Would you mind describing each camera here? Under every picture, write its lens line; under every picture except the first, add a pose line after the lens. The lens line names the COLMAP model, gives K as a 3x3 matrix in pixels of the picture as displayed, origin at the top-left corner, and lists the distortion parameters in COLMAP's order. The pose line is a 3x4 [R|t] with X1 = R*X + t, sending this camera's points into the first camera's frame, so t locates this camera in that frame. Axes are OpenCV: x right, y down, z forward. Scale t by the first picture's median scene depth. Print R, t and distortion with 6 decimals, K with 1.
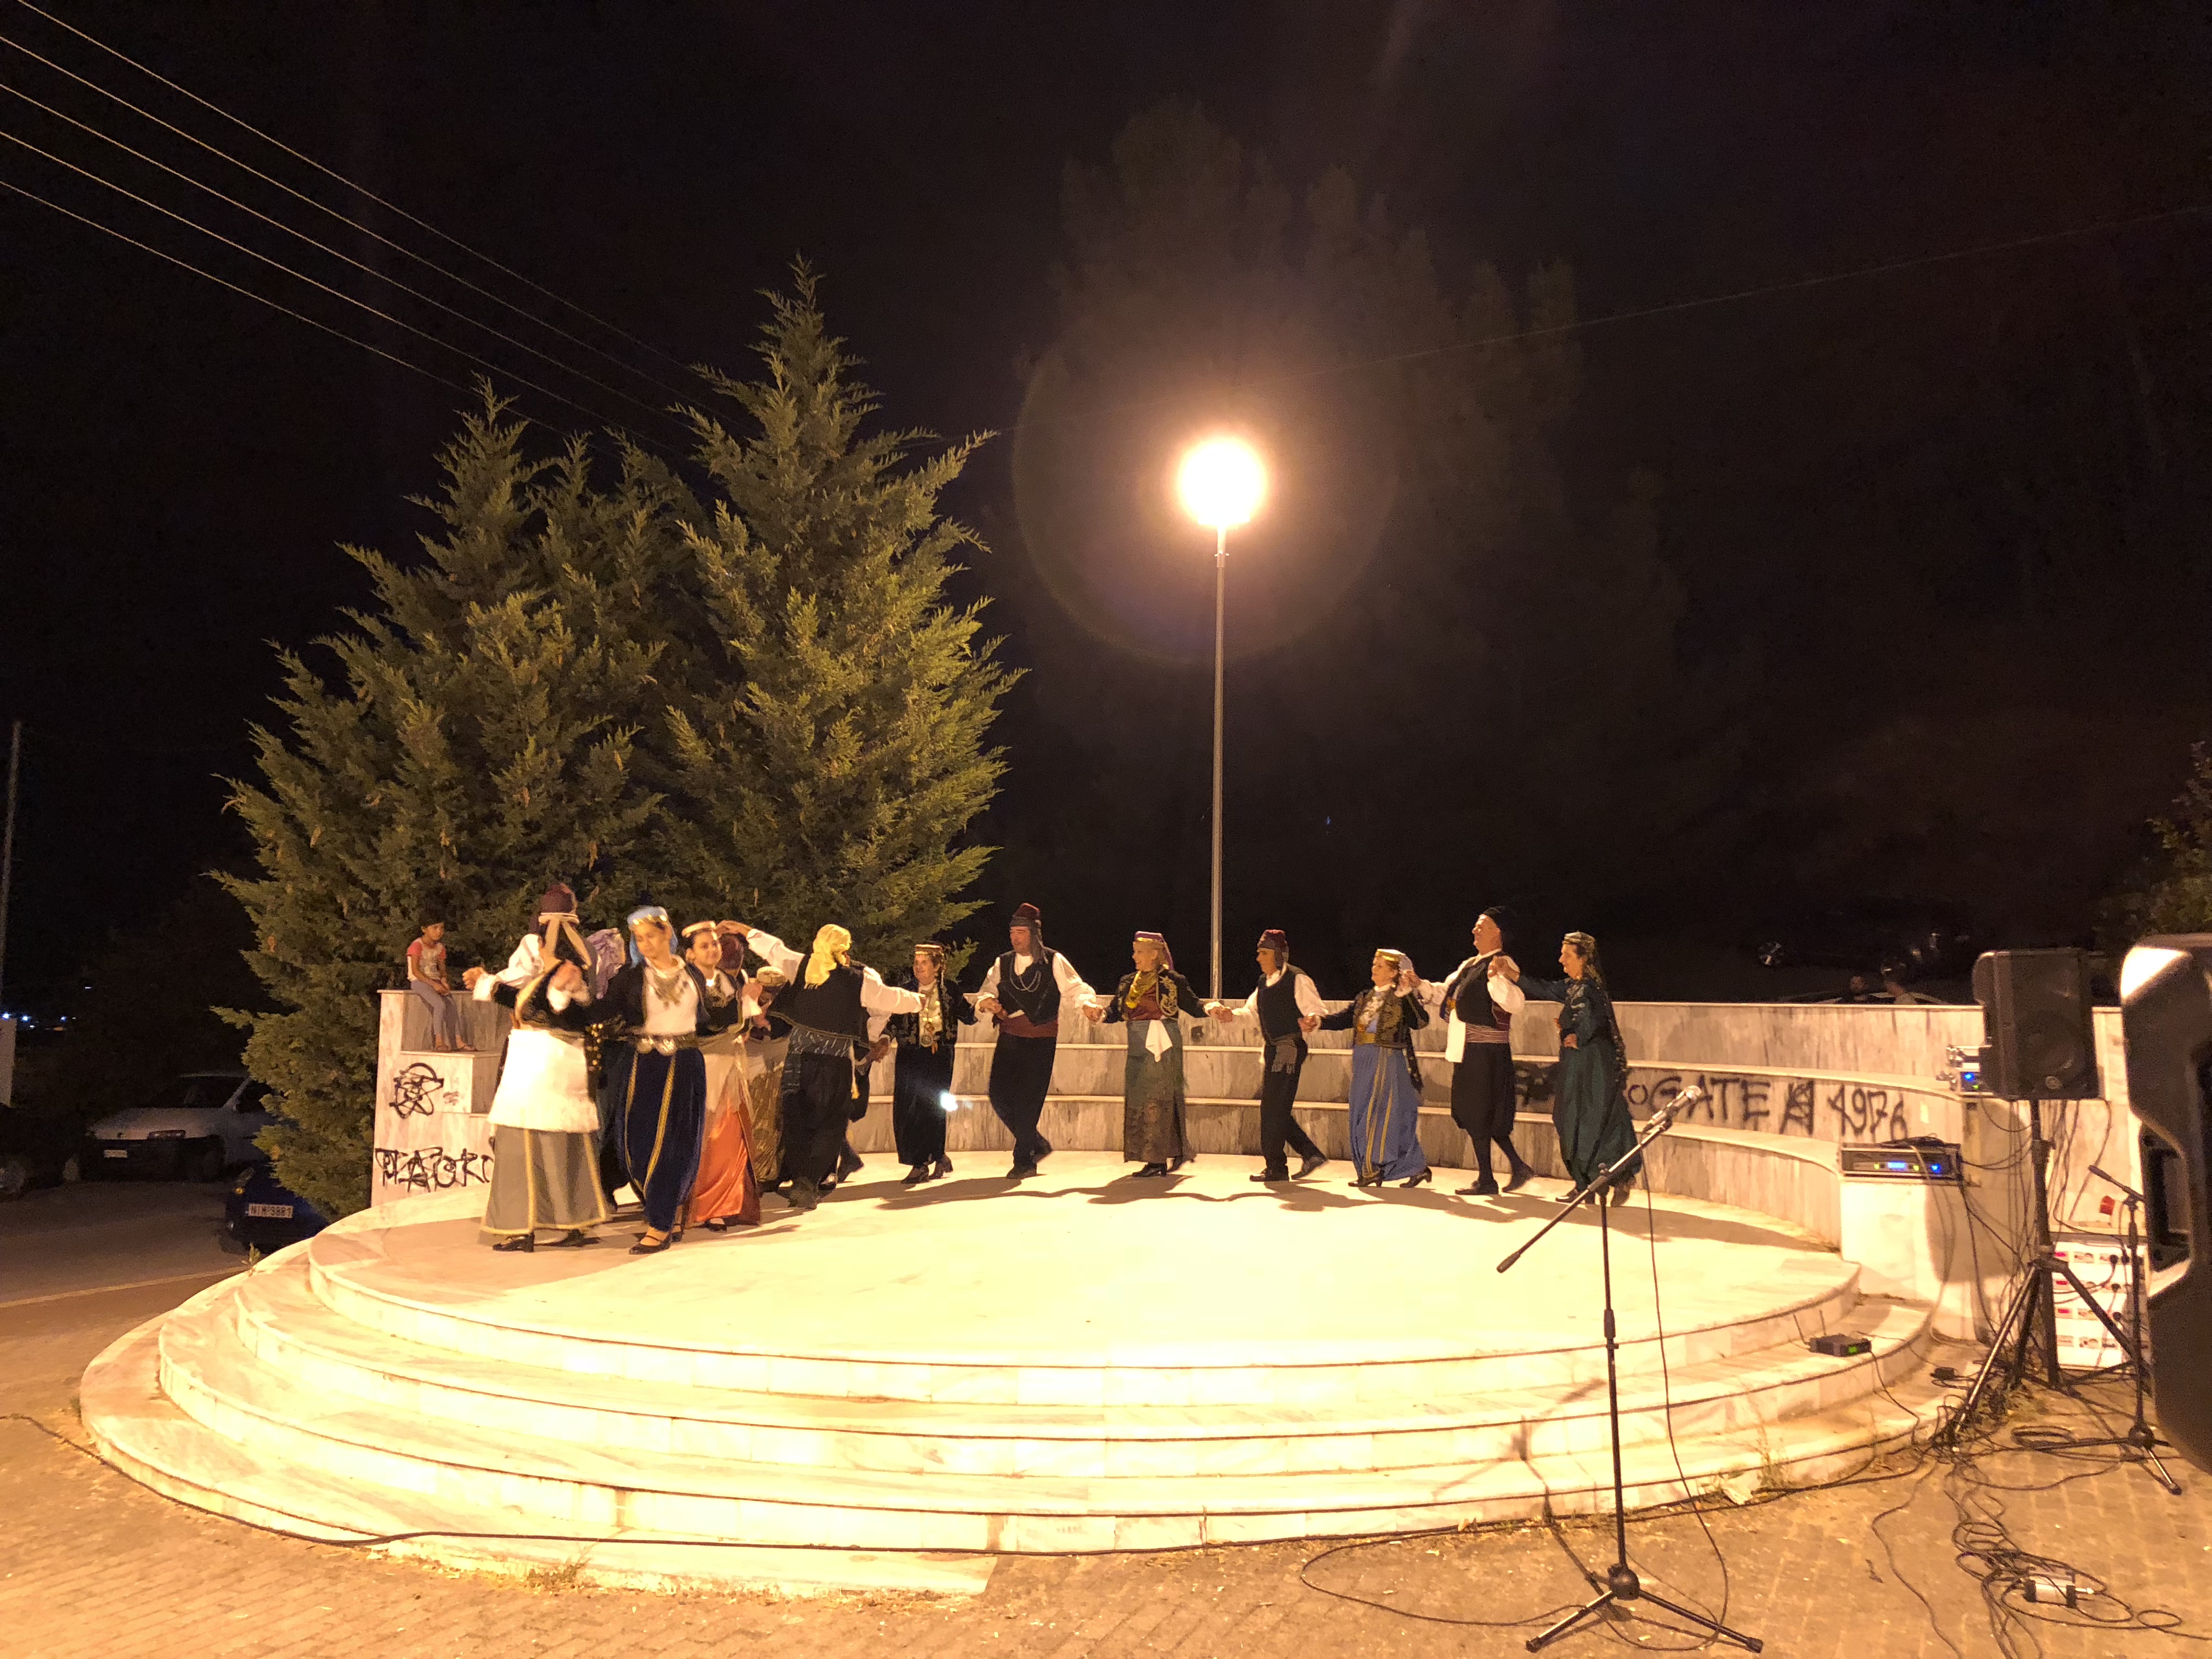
lens RADIAL K [[1784.1, 0, 1096.1], [0, 1784.1, 825.6], [0, 0, 1]] dist [0.012095, 0.012327]
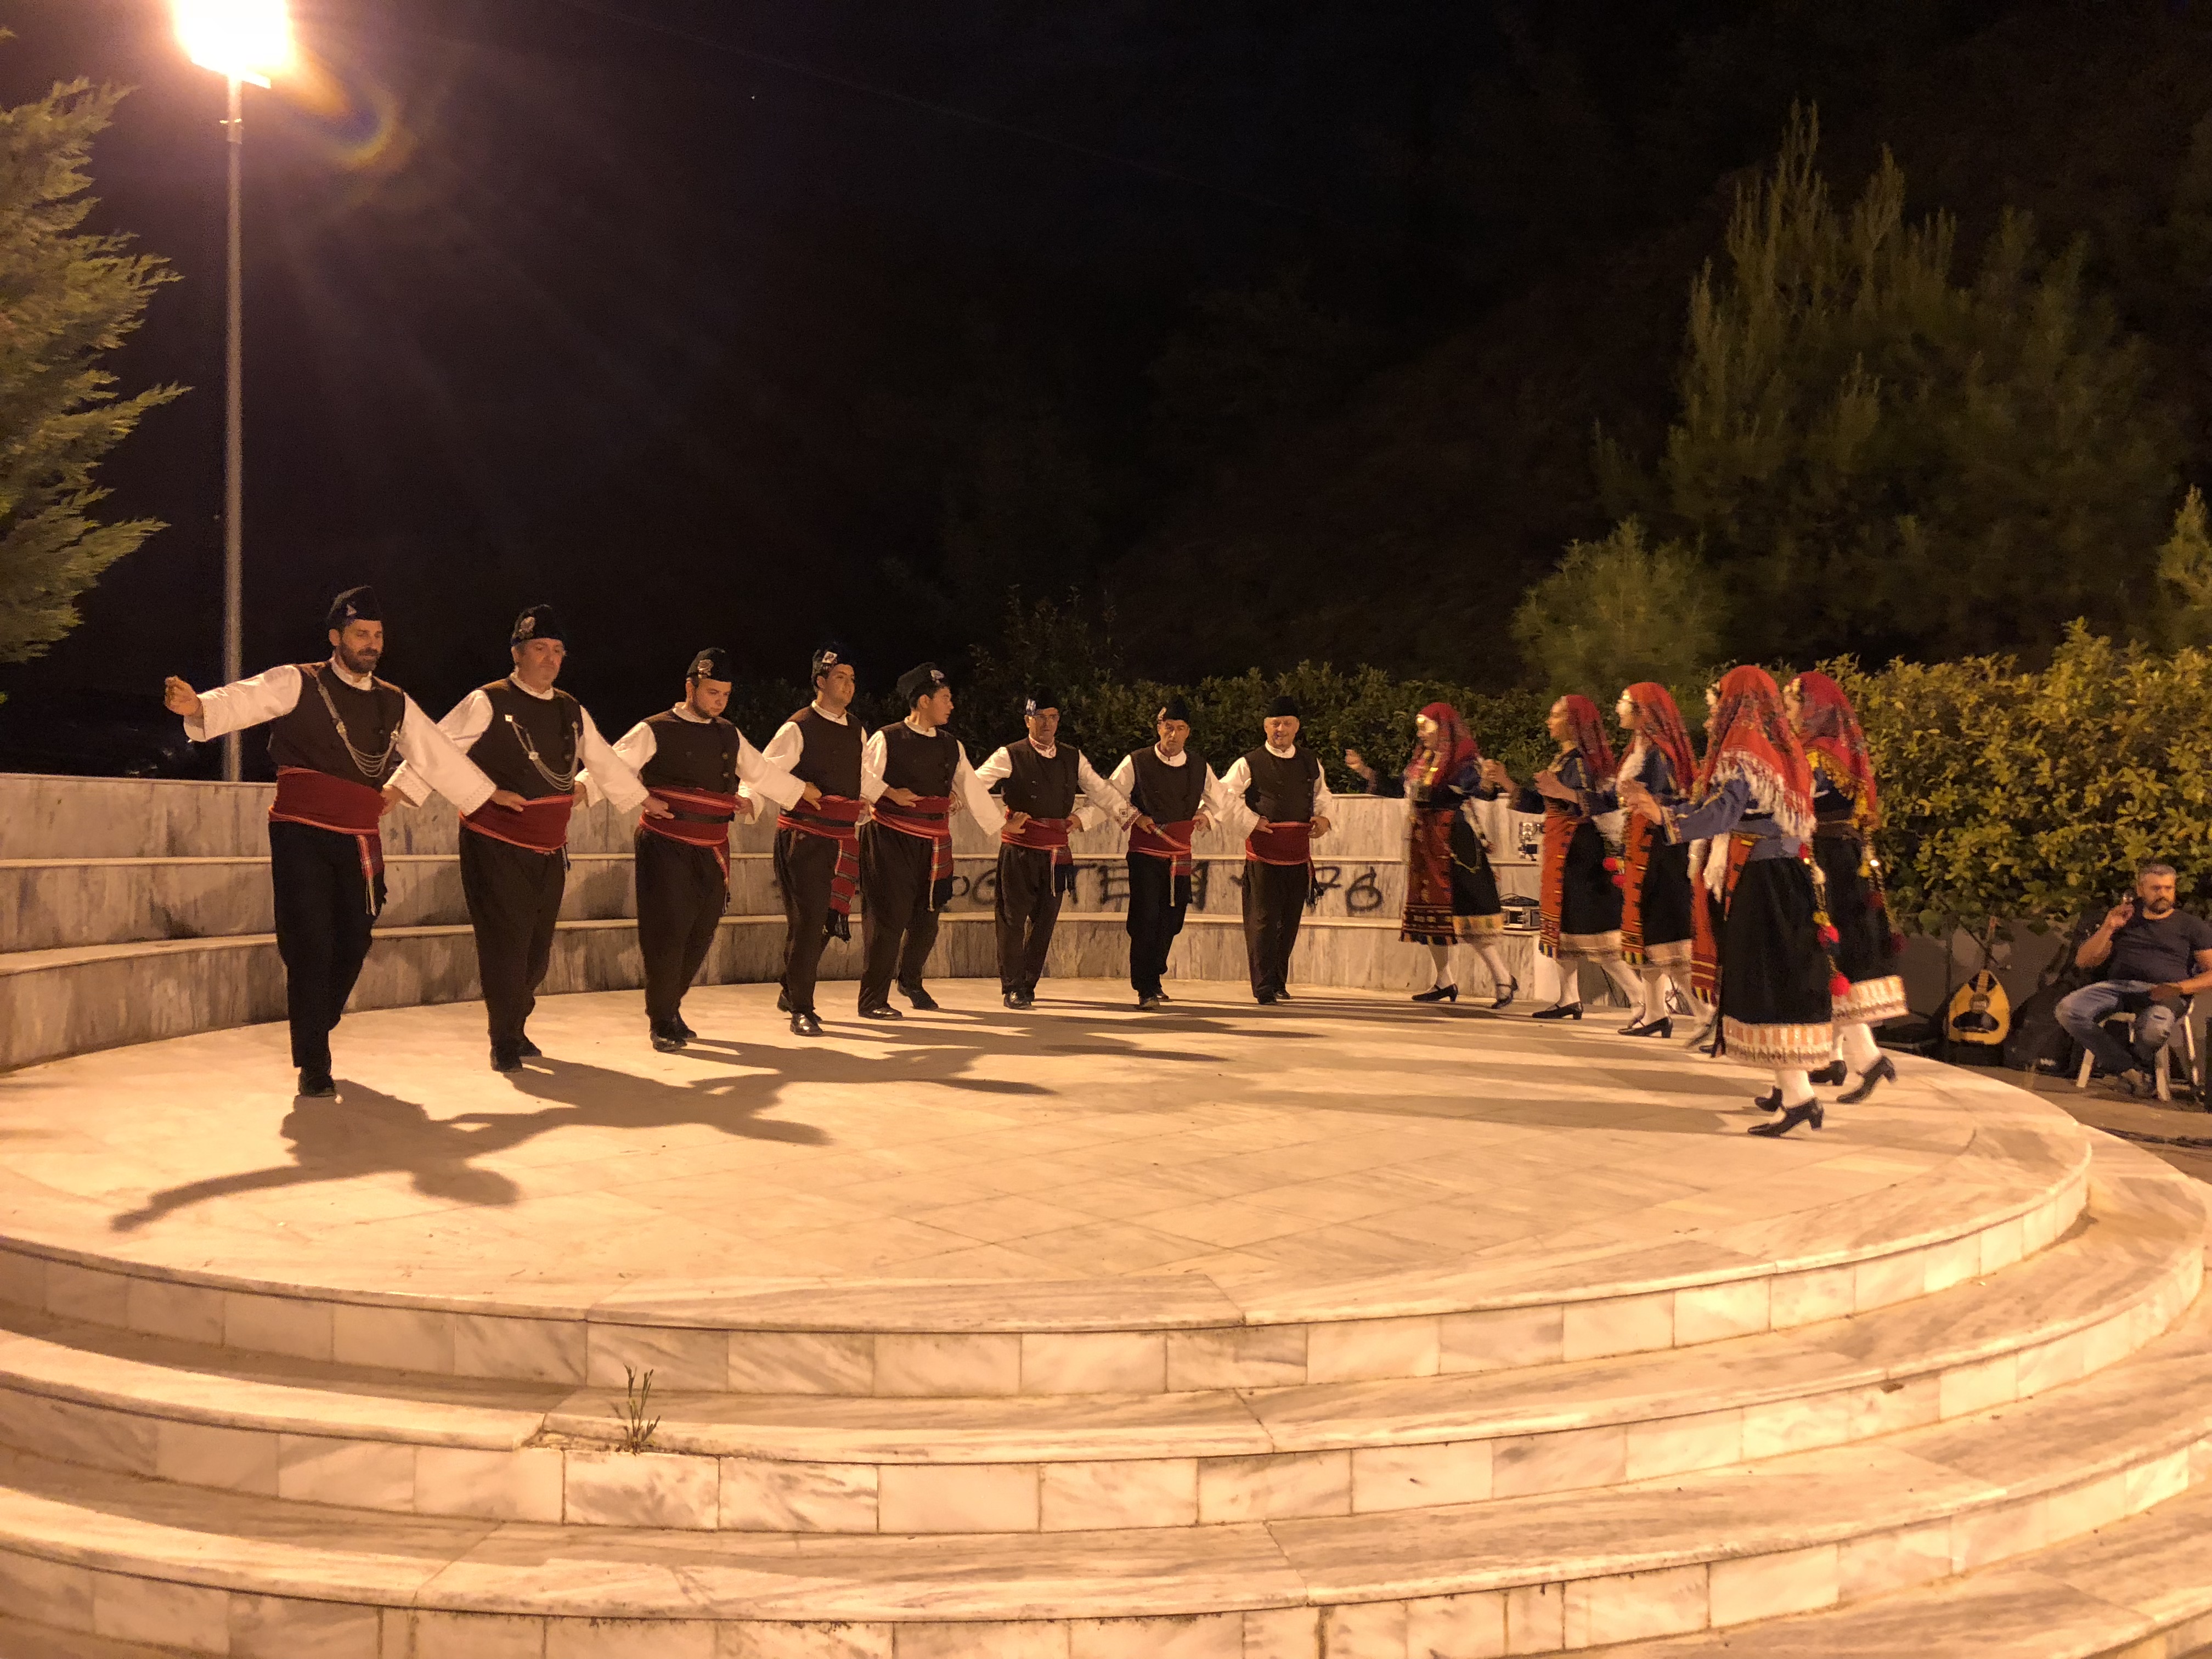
lens RADIAL K [[1784.1, 0, 1096.1], [0, 1784.1, 825.6], [0, 0, 1]] dist [0.012095, 0.012327]
pose [[0.402939, -0.006966, 0.915200, -0.626529], [-0.089465, 0.994882, 0.046961, 0.074118], [-0.910844, -0.100801, 0.400253, 0.617640]]
